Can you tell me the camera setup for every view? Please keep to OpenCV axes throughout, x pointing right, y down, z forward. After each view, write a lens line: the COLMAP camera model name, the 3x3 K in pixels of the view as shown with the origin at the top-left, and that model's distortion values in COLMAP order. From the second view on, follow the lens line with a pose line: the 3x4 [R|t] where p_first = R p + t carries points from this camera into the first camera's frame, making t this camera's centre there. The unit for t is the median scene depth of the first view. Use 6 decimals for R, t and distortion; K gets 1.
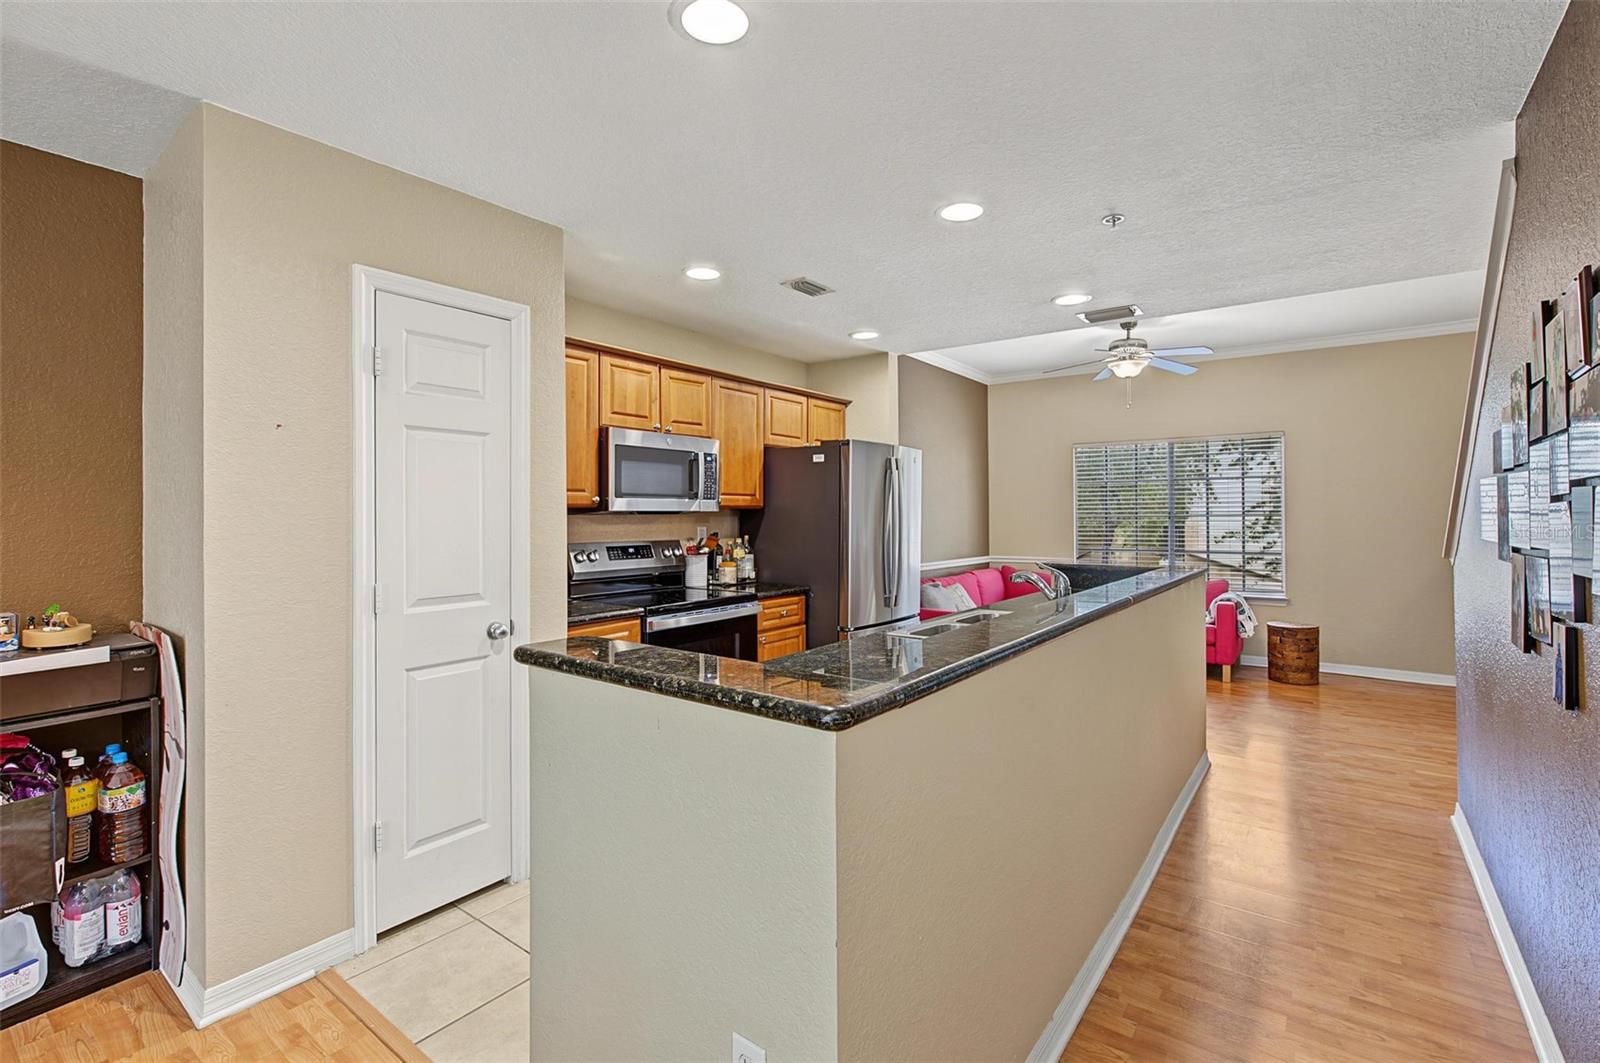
lens RADIAL K [[710.8, 0, 798.6], [0, 710.8, 513.6], [0, 0, 1]] dist [-0.000341, -0.000048]
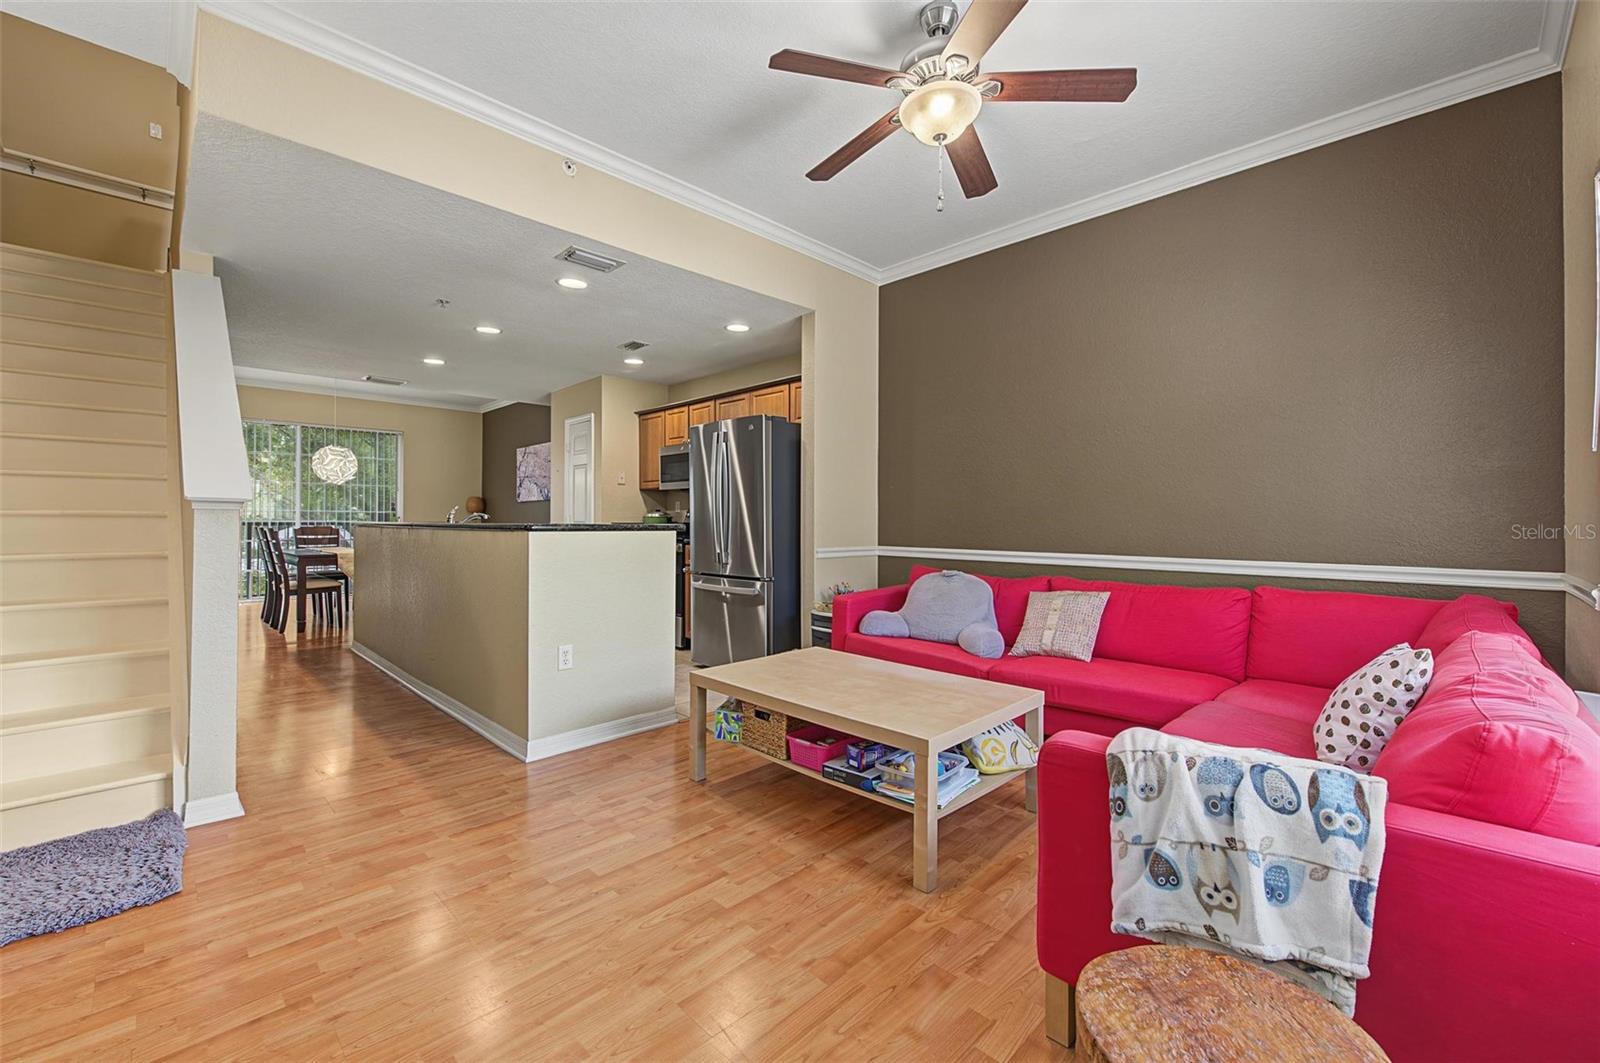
lens RADIAL K [[650.2, 0, 800.0], [0, 650.2, 531.5], [0, 0, 1]] dist [0.000454, -0.000037]
pose [[-0.136824, 0.015040, -0.990481, 1.101825], [-0.001317, 0.999881, 0.015365, 0.062002], [0.990594, 0.003407, -0.136788, 1.221305]]
